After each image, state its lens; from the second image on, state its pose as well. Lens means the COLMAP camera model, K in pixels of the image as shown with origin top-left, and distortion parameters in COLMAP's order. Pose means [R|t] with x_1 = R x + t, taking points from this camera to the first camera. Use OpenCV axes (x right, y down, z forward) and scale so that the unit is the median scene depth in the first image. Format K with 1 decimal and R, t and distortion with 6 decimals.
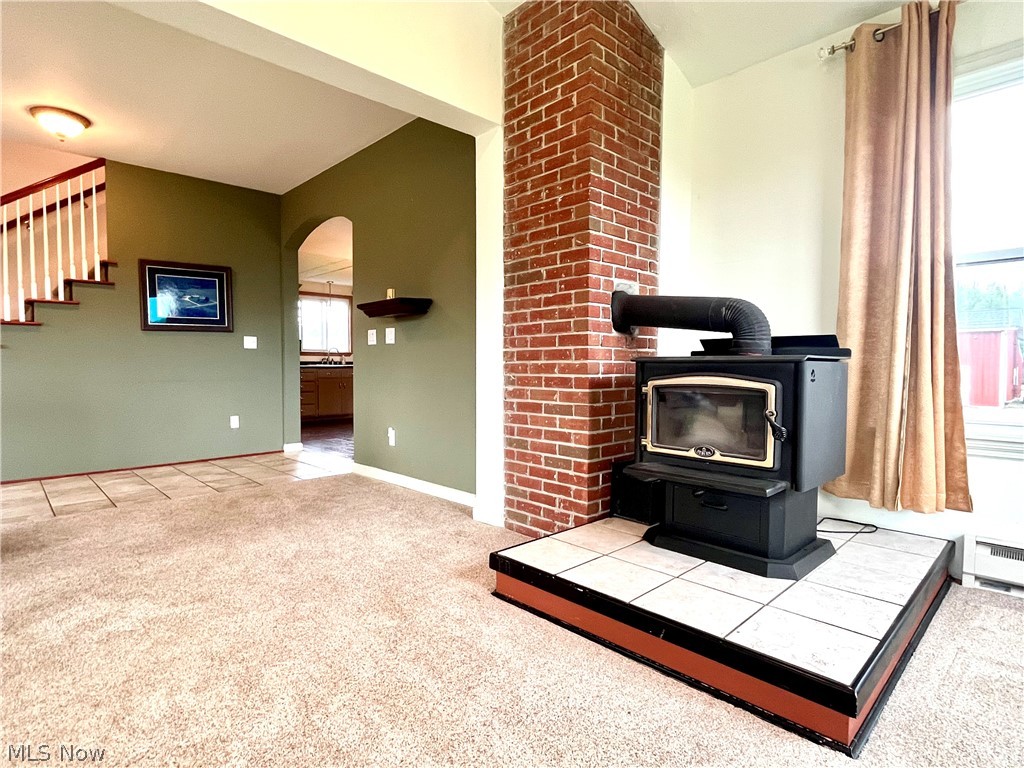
lens RADIAL K [[537.6, 0, 513.9], [0, 537.6, 386.7], [0, 0, 1]] dist [-0.013067, -0.000744]
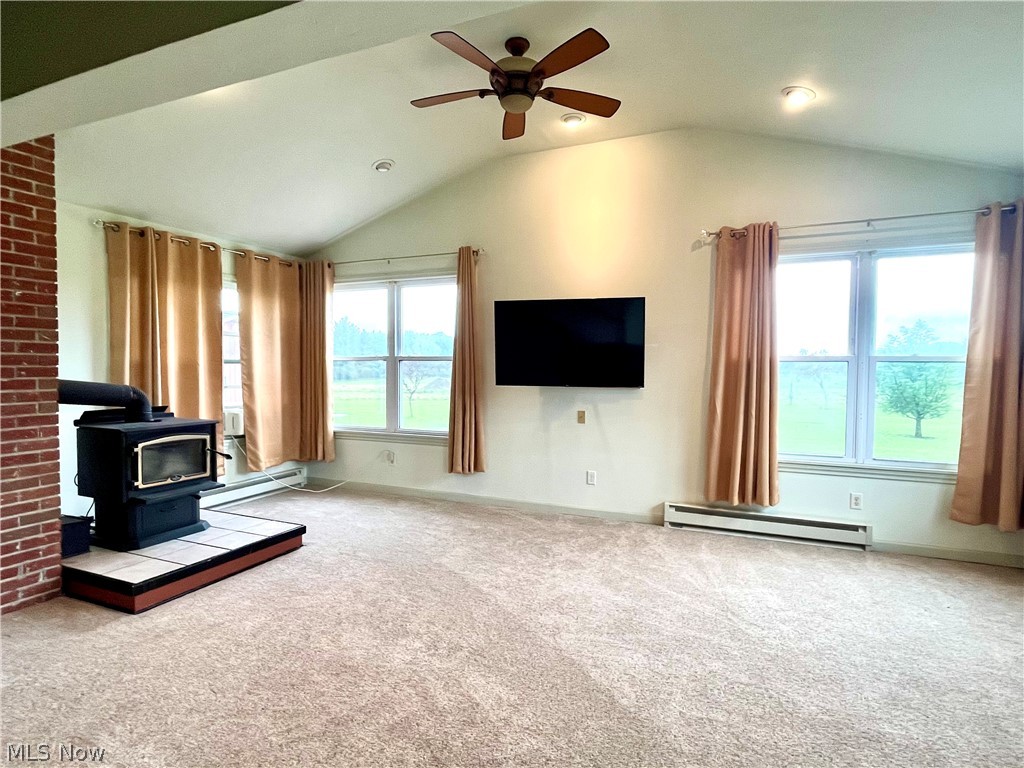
lens RADIAL K [[537.6, 0, 509.6], [0, 537.6, 383.3], [0, 0, 1]] dist [-0.013067, -0.000744]
pose [[-0.389456, -0.032988, 0.920454, -1.328604], [0.025974, 0.998568, 0.046778, -0.193164], [-0.920679, 0.042126, -0.388041, 0.508871]]
